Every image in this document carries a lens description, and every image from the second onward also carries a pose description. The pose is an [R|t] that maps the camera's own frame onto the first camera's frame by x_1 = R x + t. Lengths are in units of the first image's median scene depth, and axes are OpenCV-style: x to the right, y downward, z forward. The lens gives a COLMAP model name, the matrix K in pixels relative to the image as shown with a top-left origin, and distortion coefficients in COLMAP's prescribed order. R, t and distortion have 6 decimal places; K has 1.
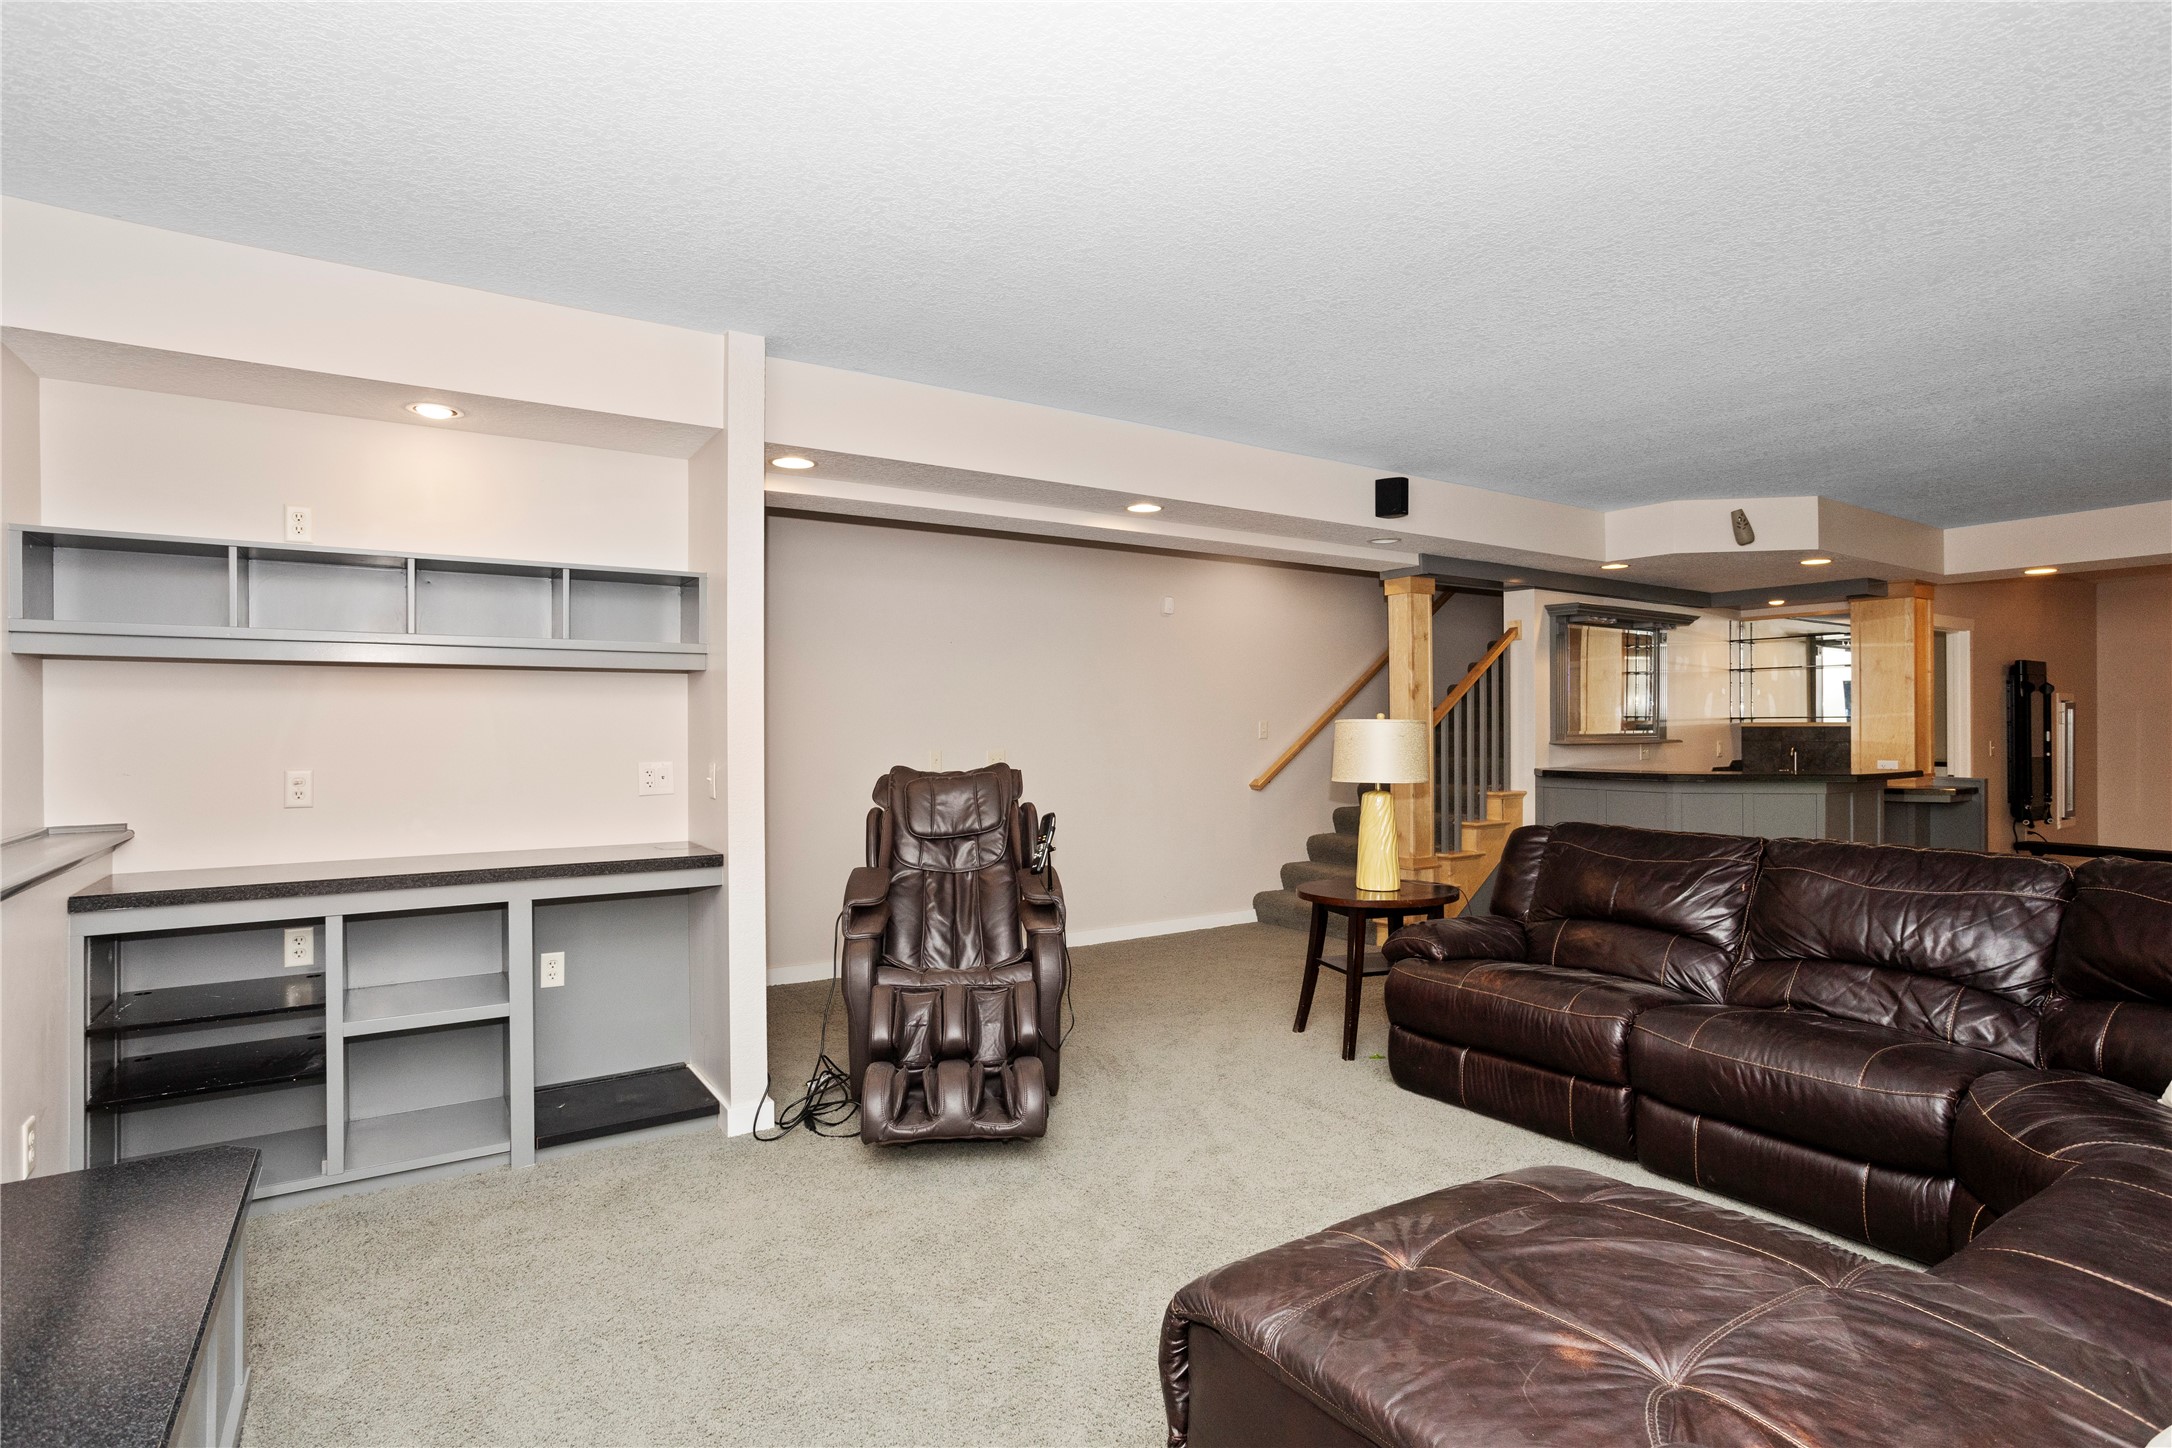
lens RADIAL K [[1059.2, 0, 1100.9], [0, 1059.2, 728.0], [0, 0, 1]] dist [-0.028926, 0.000675]
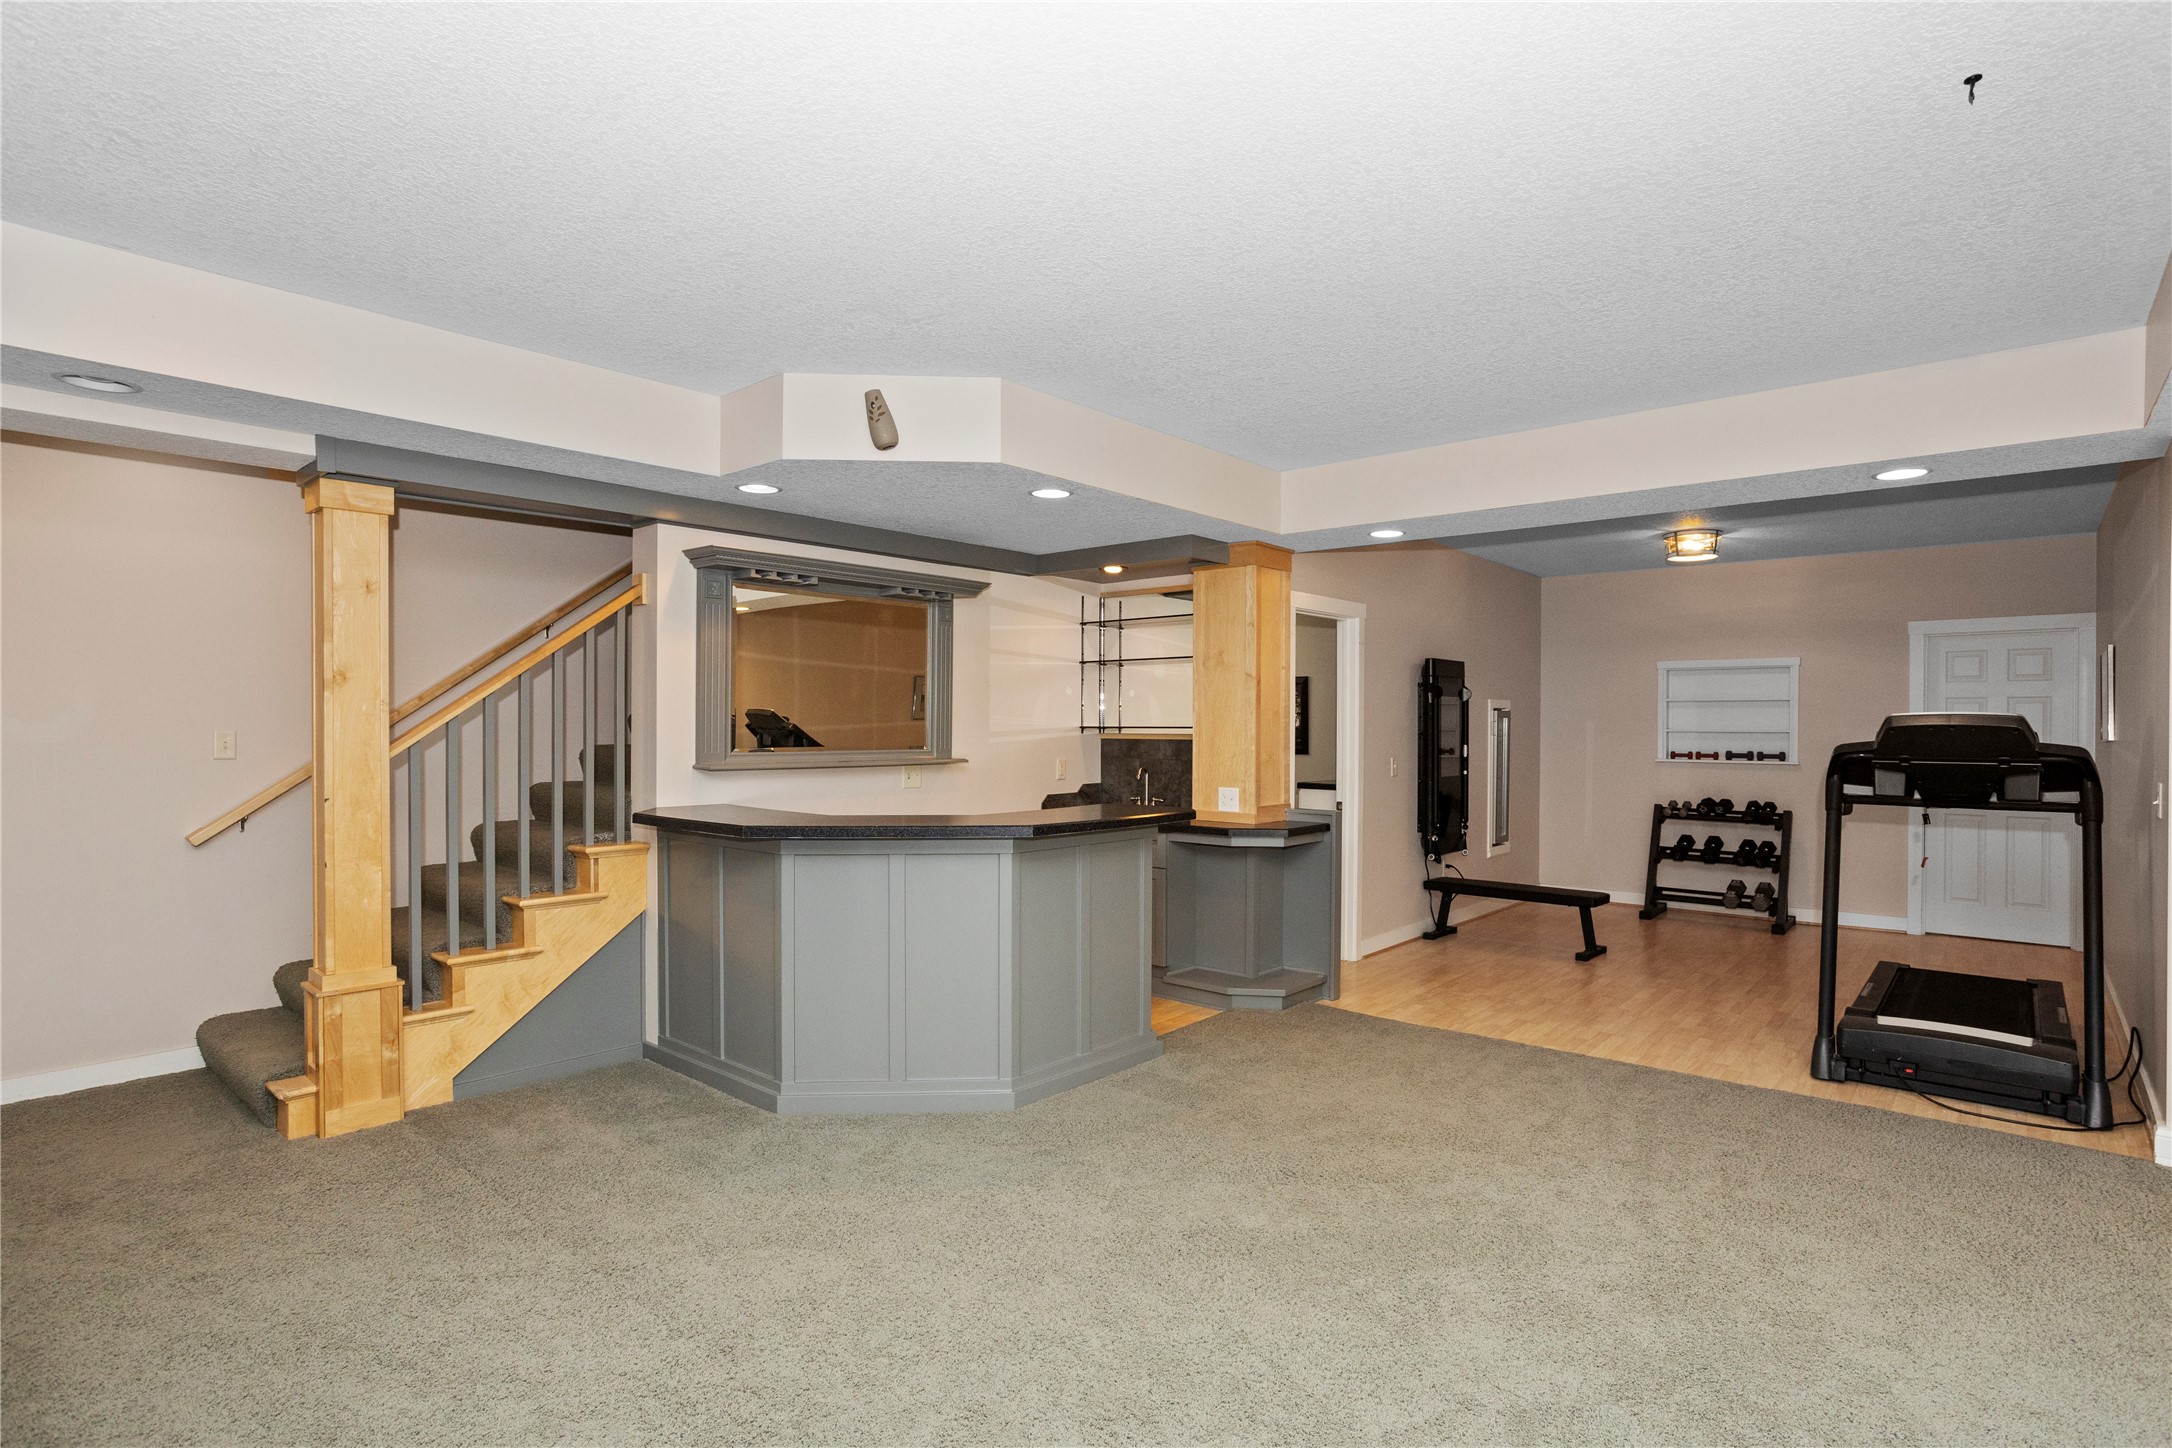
lens RADIAL K [[1059.2, 0, 1100.9], [0, 1059.2, 728.0], [0, 0, 1]] dist [-0.028926, 0.000675]
pose [[0.963050, 0.005511, 0.269265, 0.466150], [-0.005763, 0.999983, 0.000146, -0.010082], [-0.269260, -0.001692, 0.963066, 0.302415]]
